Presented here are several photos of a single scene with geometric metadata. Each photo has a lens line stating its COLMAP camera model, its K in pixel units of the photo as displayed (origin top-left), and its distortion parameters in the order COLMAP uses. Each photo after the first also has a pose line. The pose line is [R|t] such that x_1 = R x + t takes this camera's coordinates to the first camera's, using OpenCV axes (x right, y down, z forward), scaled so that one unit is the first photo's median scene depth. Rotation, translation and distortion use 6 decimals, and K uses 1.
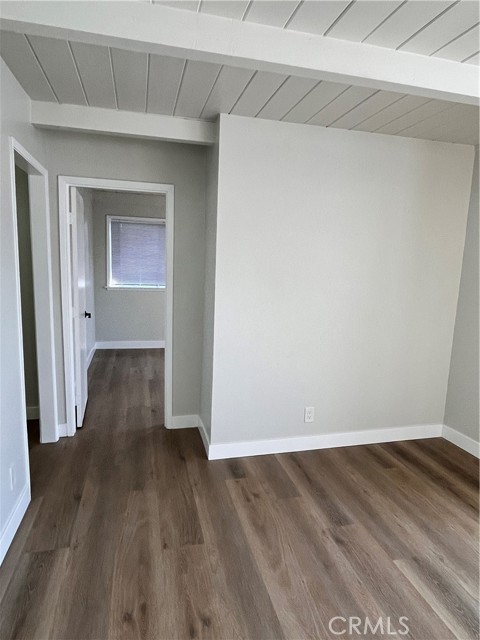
lens RADIAL K [[394.8, 0, 242.8], [0, 394.8, 321.0], [0, 0, 1]] dist [-0.008265, 0.001911]
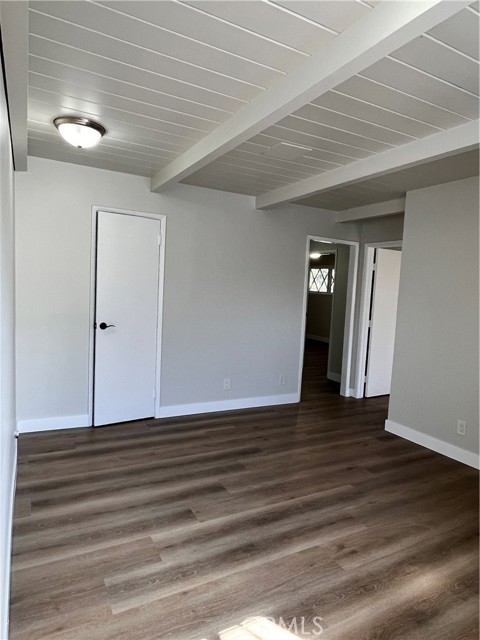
lens RADIAL K [[394.8, 0, 237.9], [0, 394.8, 318.2], [0, 0, 1]] dist [-0.008265, 0.001911]
pose [[0.240956, 0.061021, -0.968616, 1.423887], [-0.181396, 0.983266, 0.016819, 0.042363], [0.953434, 0.171650, 0.247993, 0.109817]]
